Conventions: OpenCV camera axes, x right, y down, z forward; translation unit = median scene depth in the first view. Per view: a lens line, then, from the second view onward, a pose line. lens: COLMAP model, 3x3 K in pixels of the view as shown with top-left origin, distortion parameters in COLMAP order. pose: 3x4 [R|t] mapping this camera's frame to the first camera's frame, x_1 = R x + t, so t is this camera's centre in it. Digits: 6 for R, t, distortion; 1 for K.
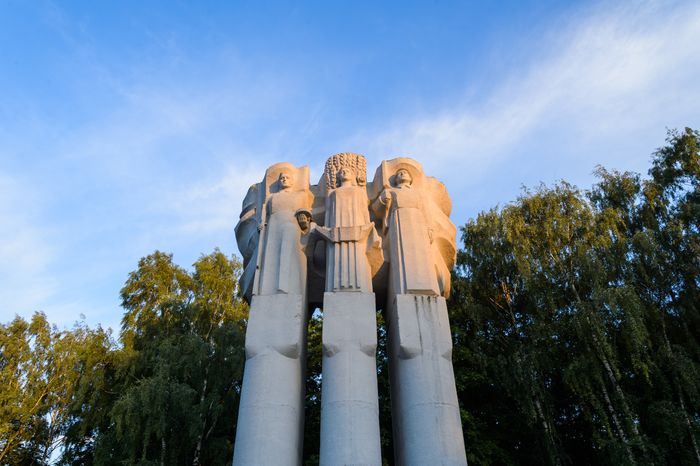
lens RADIAL K [[477.5, 0, 350.0], [0, 477.5, 233.0], [0, 0, 1]] dist [-0.012068, -0.002017]
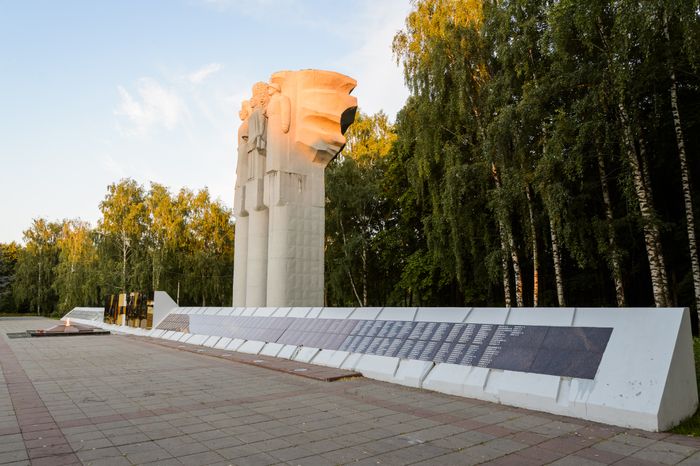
lens RADIAL K [[477.5, 0, 350.0], [0, 477.5, 233.0], [0, 0, 1]] dist [-0.012068, -0.002017]
pose [[0.603028, -0.112231, -0.789785, 1.636246], [0.483914, 0.838549, 0.250324, 0.006554], [0.634180, -0.533141, 0.559979, 0.017594]]
